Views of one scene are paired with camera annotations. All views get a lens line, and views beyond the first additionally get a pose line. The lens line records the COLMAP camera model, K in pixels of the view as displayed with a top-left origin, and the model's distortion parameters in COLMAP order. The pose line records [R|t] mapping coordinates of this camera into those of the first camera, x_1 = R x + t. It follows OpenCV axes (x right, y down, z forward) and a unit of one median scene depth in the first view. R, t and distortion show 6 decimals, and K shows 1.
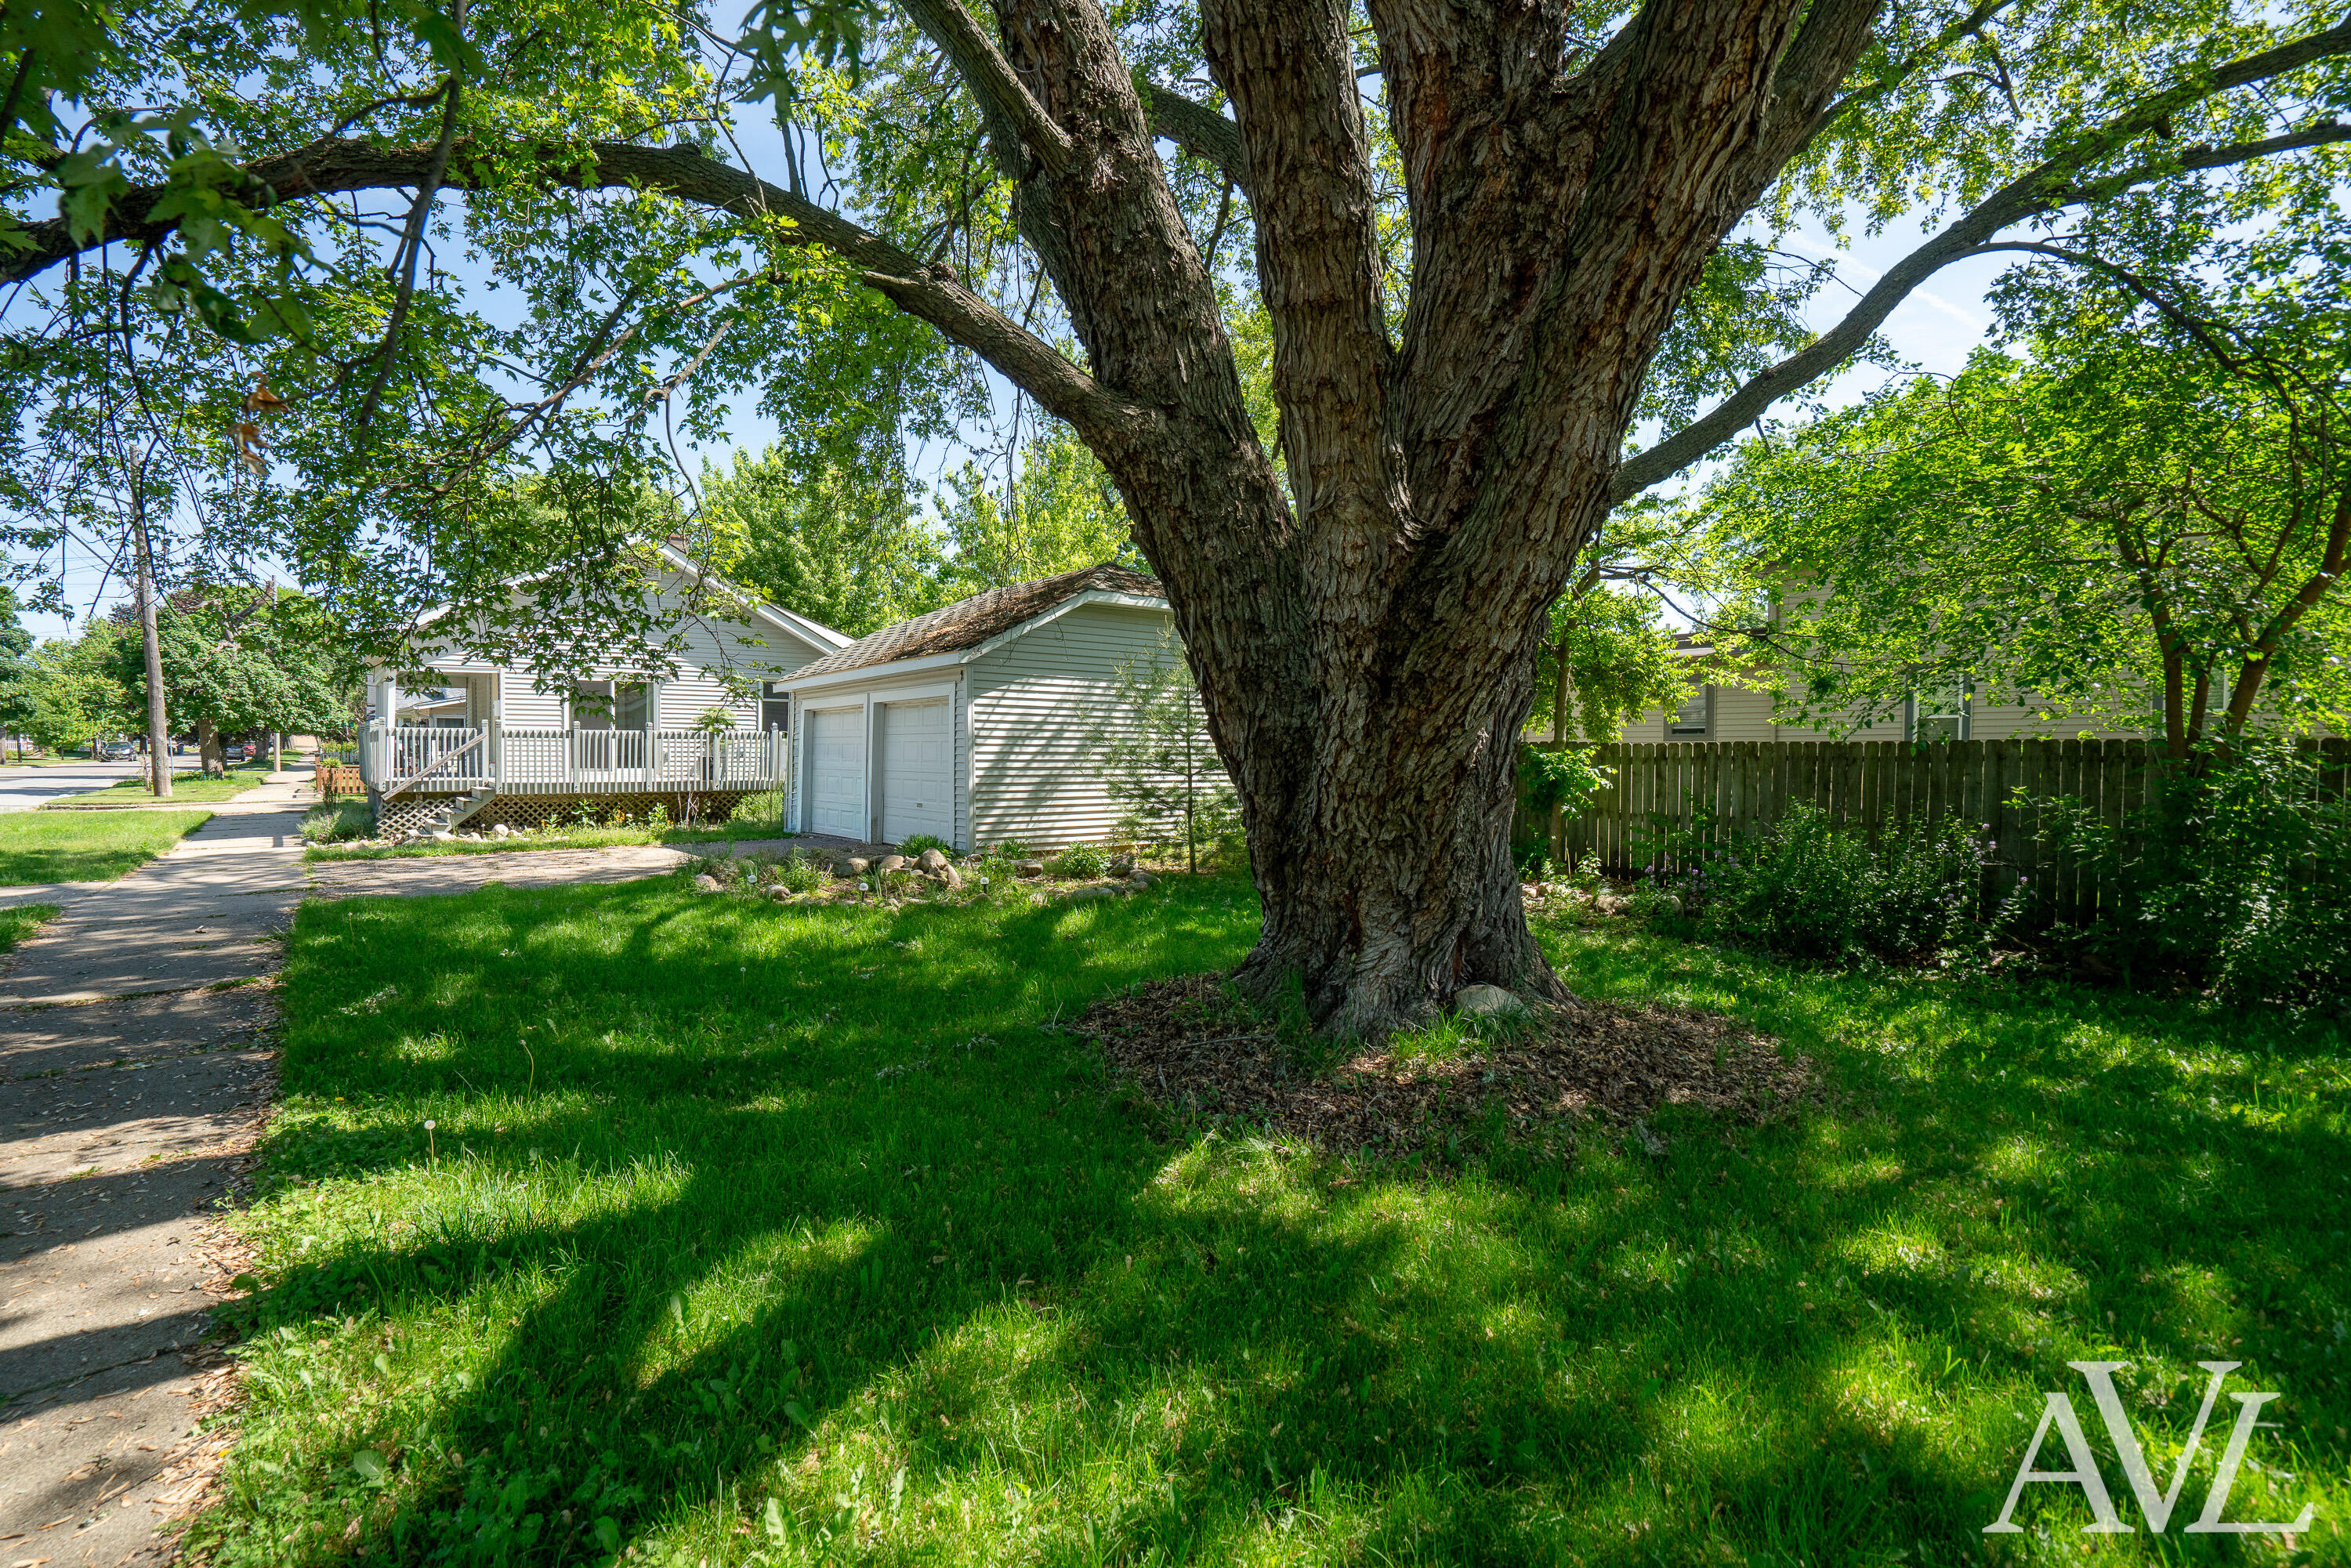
lens RADIAL K [[1090.7, 0, 1177.5], [0, 1090.7, 800.5], [0, 0, 1]] dist [-0.002265, 0.000560]
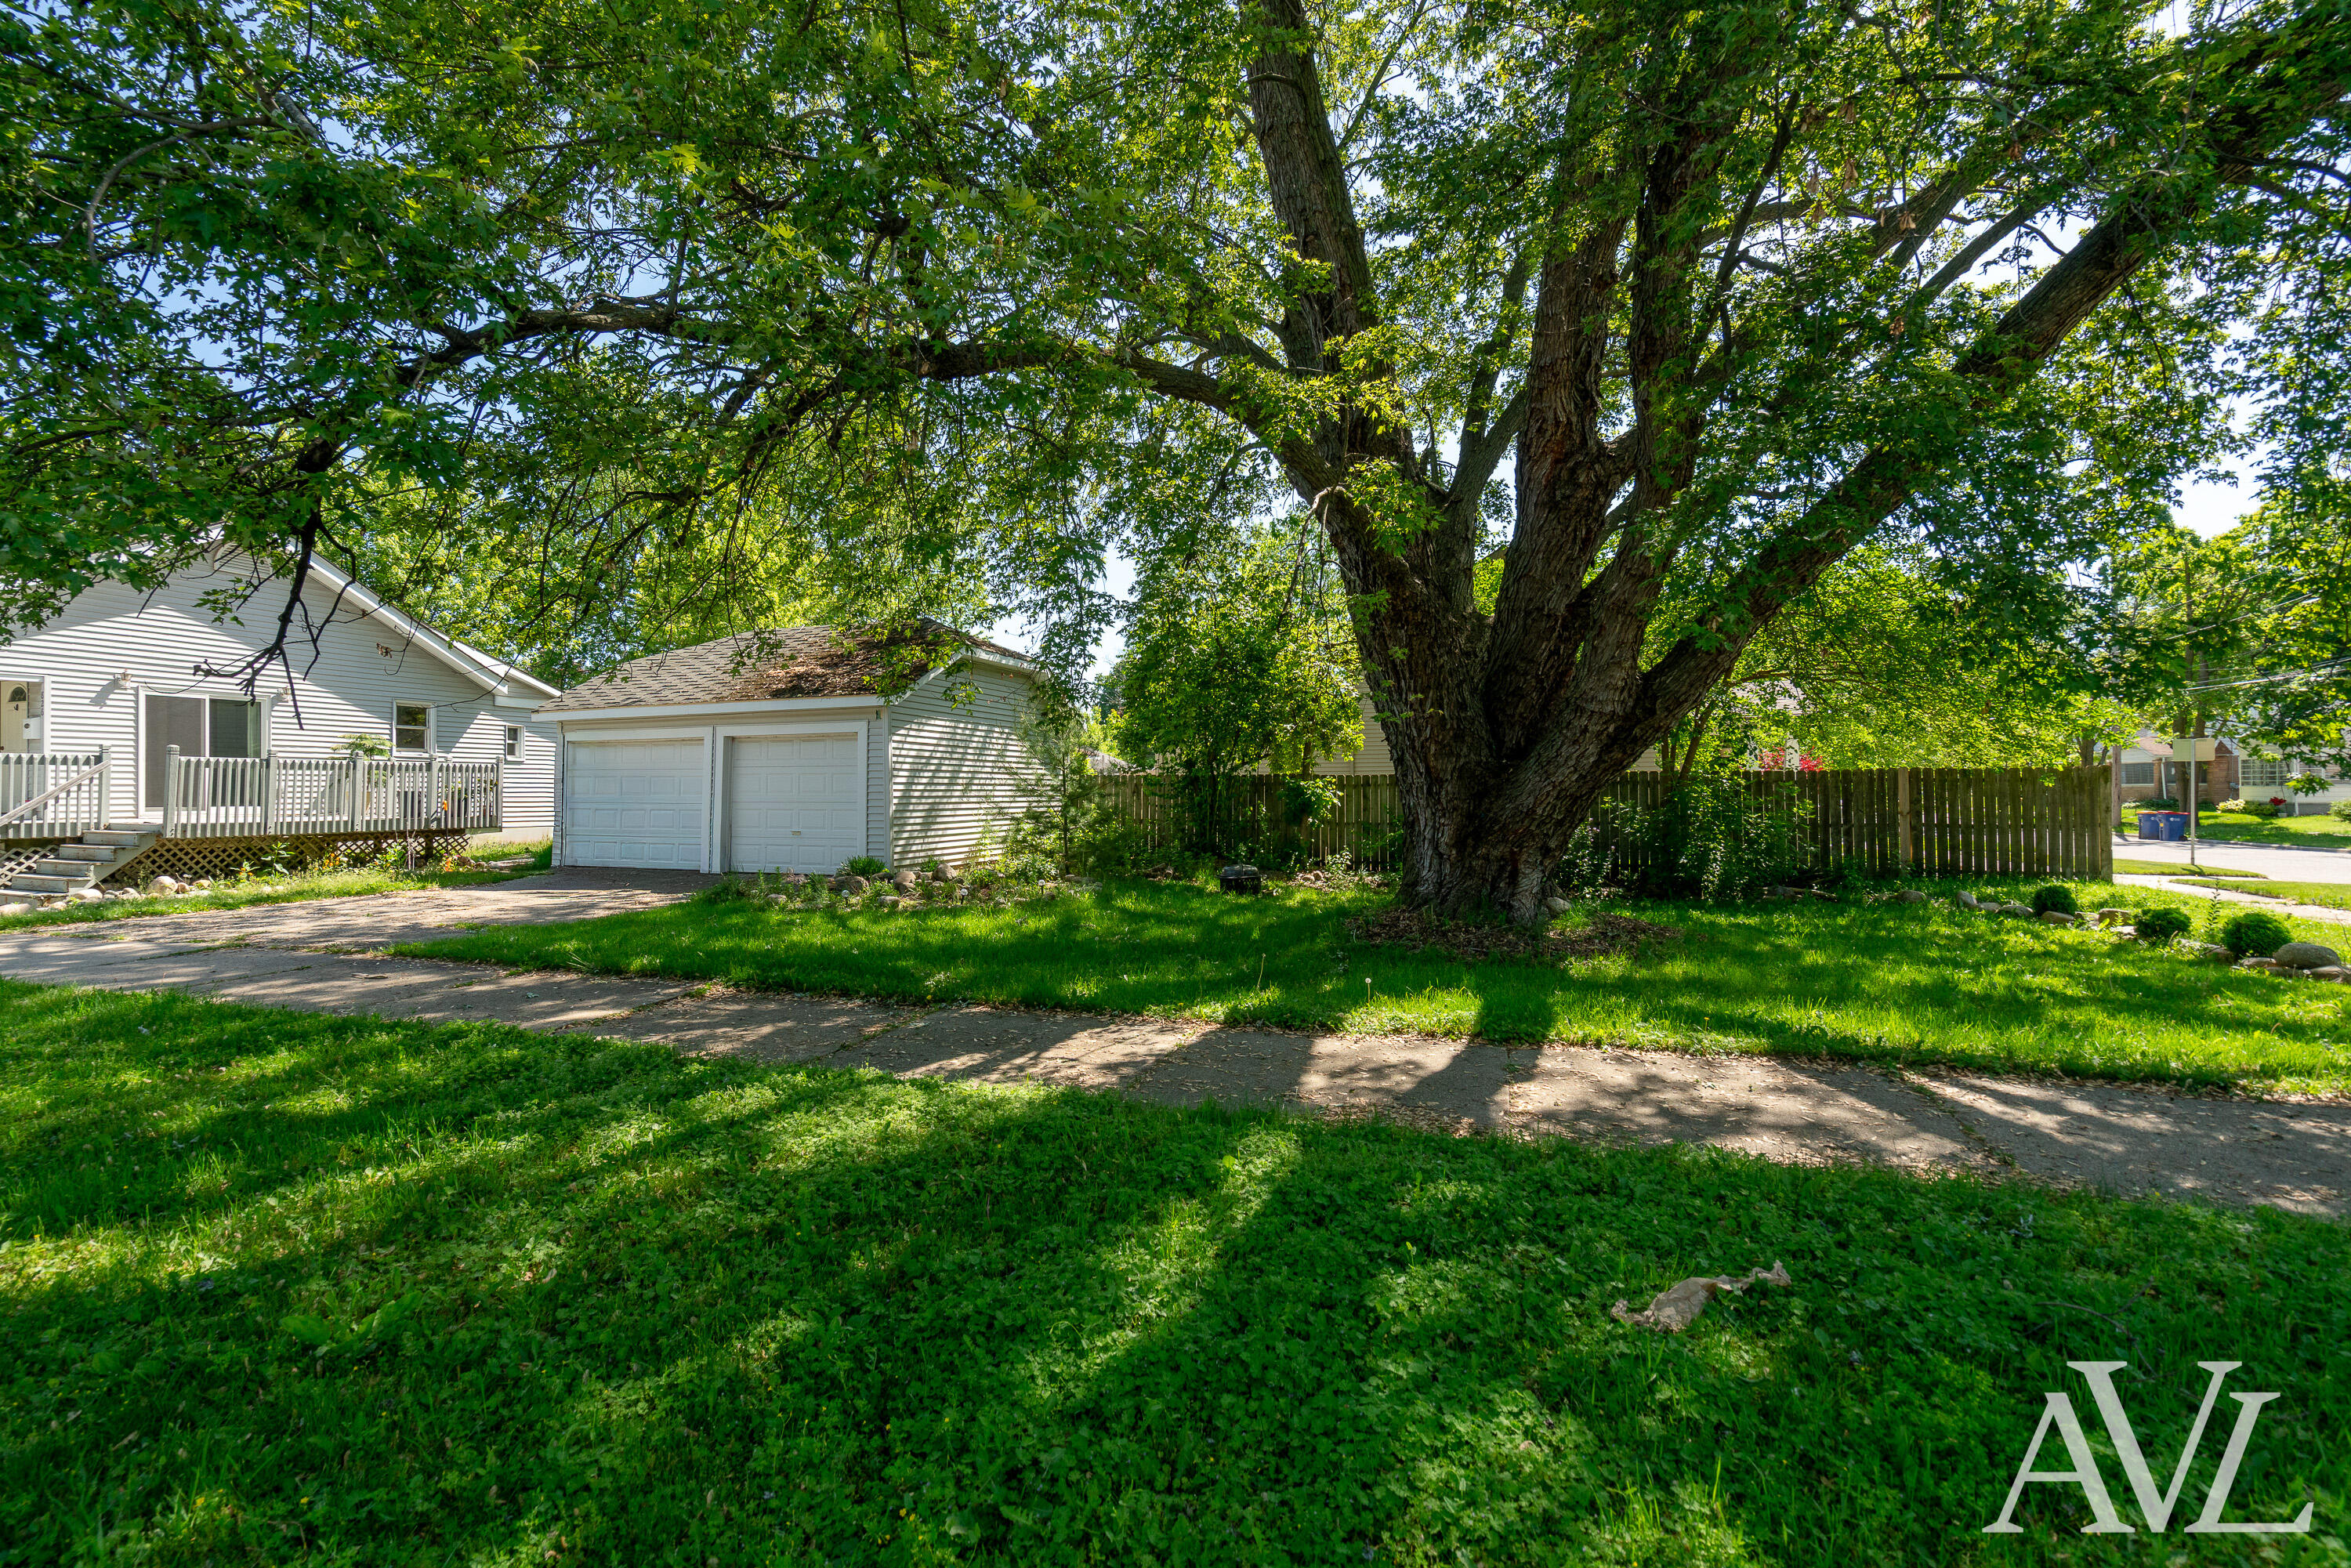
lens RADIAL K [[1111.9, 0, 1175.4], [0, 1111.9, 791.0], [0, 0, 1]] dist [-0.001440, -0.000465]
pose [[0.827599, -0.007384, 0.561271, -0.579755], [0.029734, 0.999086, -0.030699, 0.008114], [-0.560532, 0.042095, 0.827063, -0.115887]]
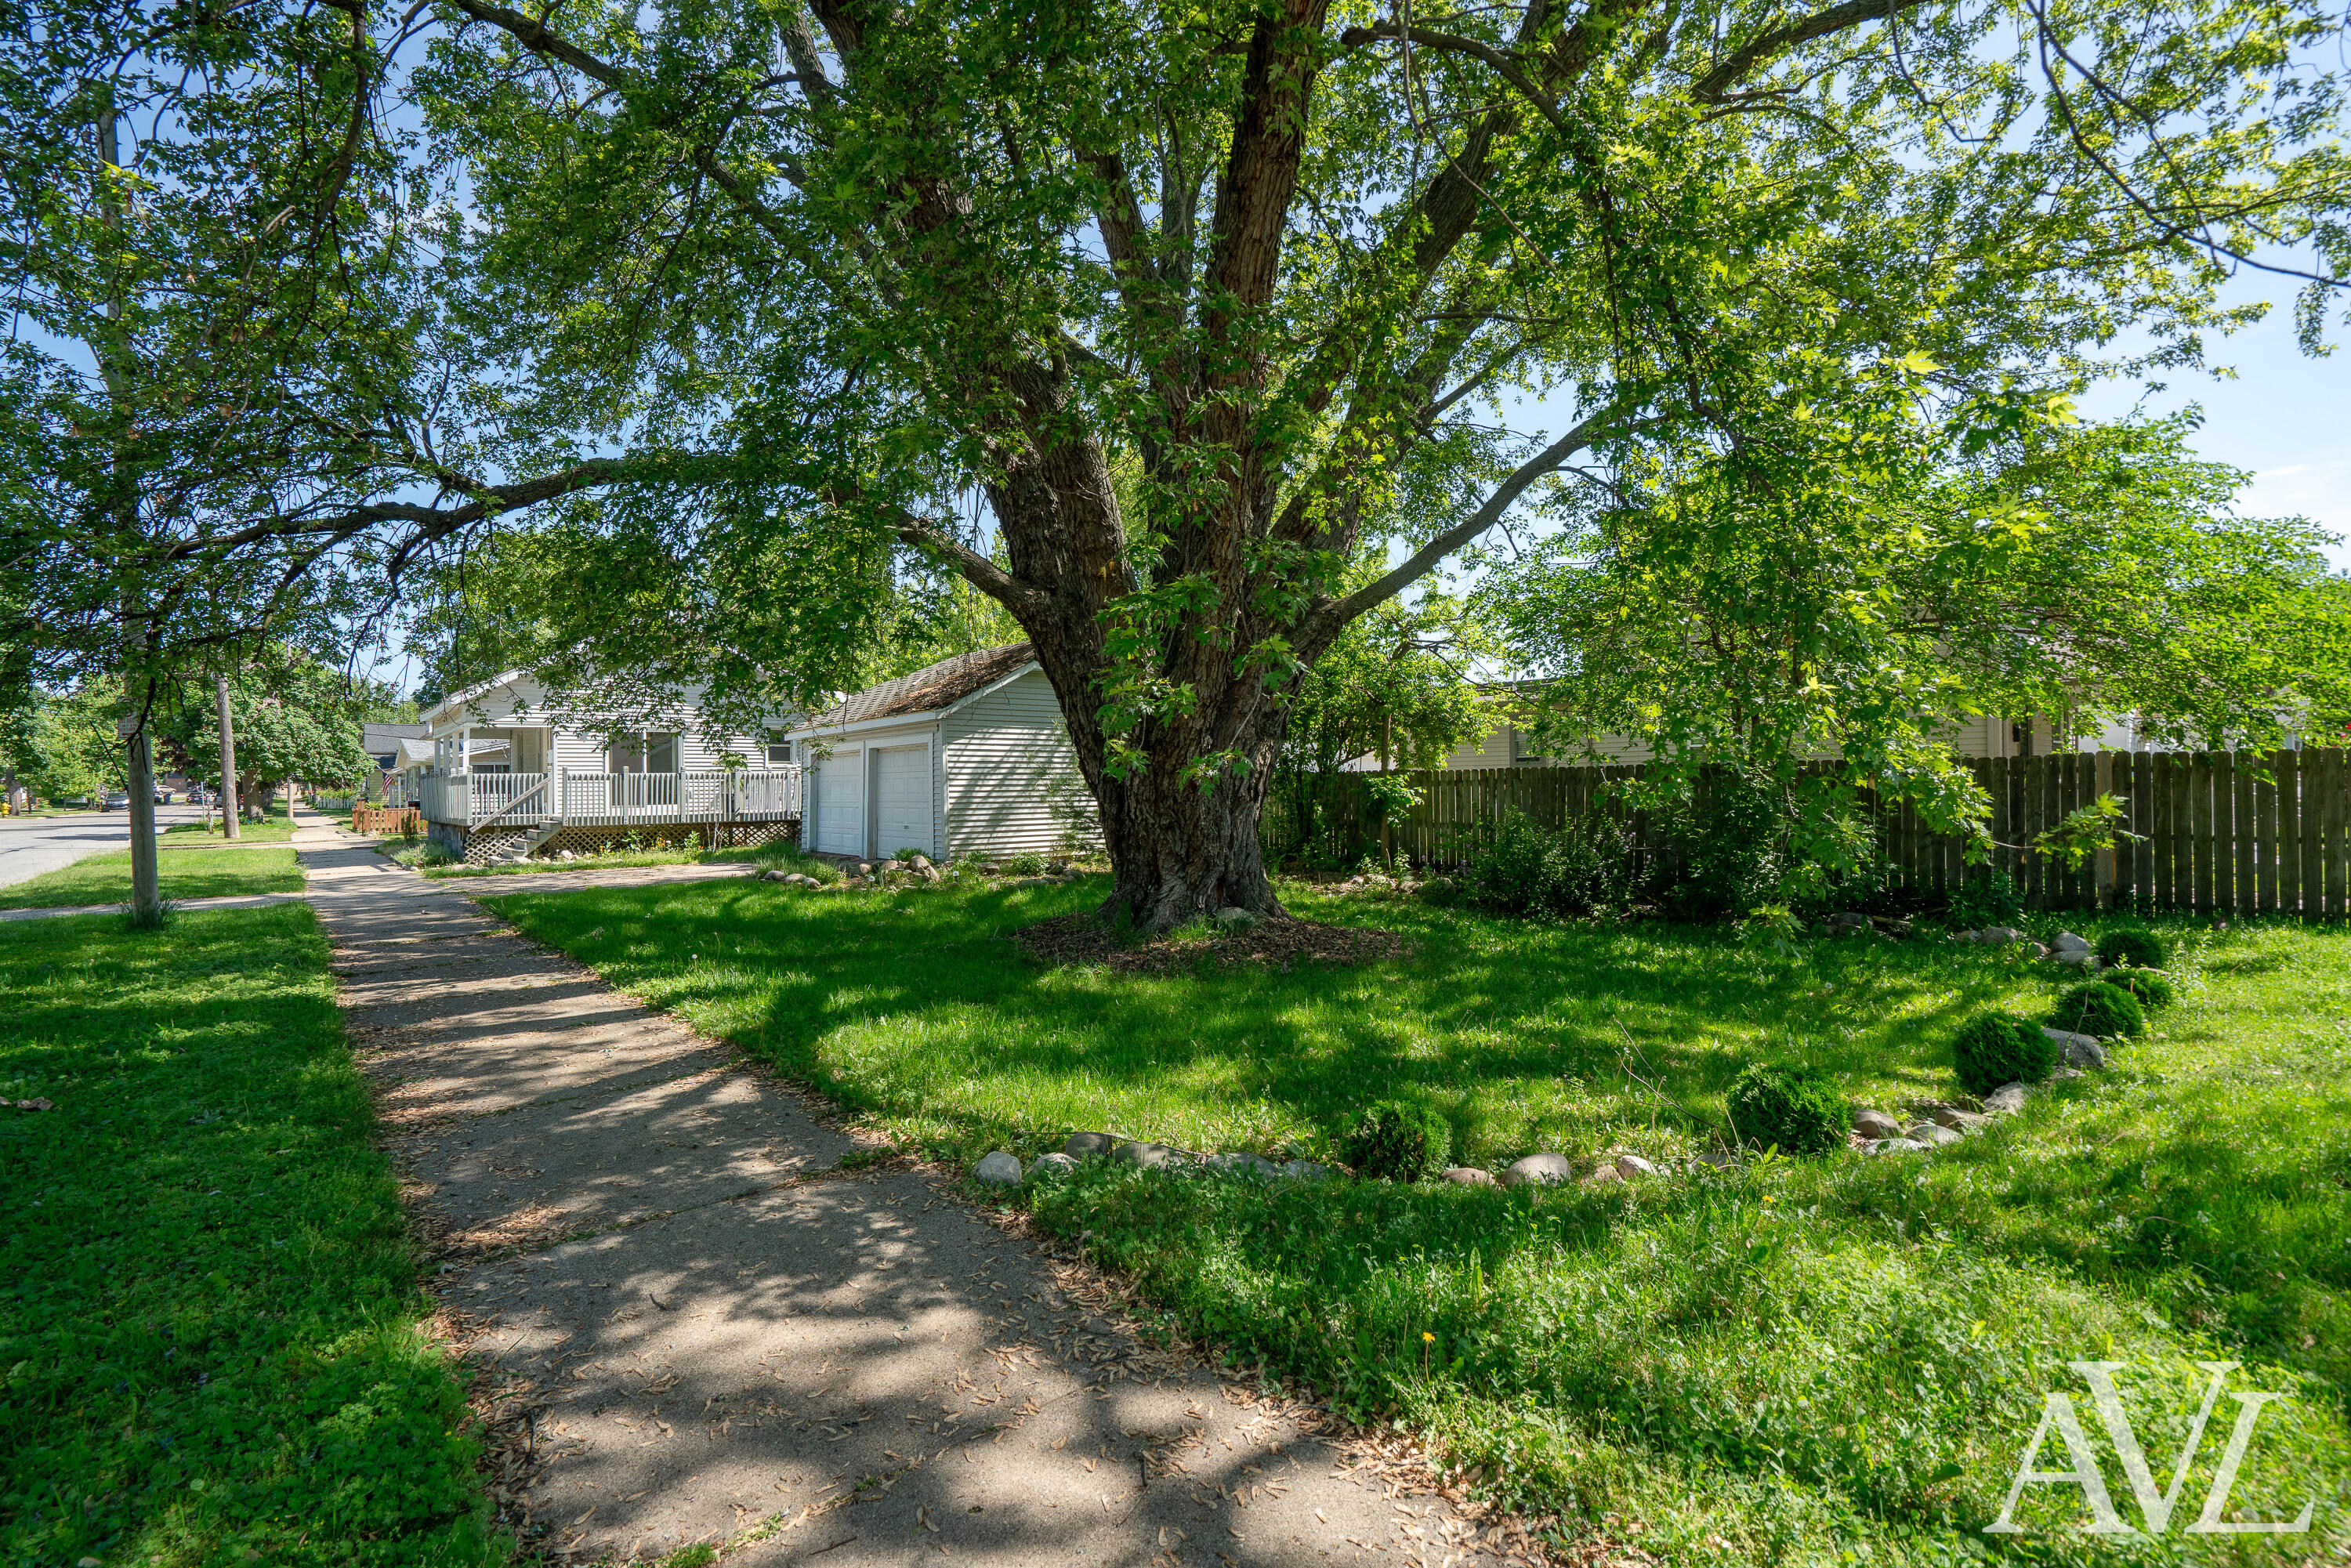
lens RADIAL K [[1111.9, 0, 1175.4], [0, 1111.9, 791.0], [0, 0, 1]] dist [-0.001440, -0.000465]
pose [[0.999729, -0.016380, 0.016533, 0.066361], [0.017029, 0.999059, -0.039882, 0.020798], [-0.015864, 0.040153, 0.999068, -0.347900]]
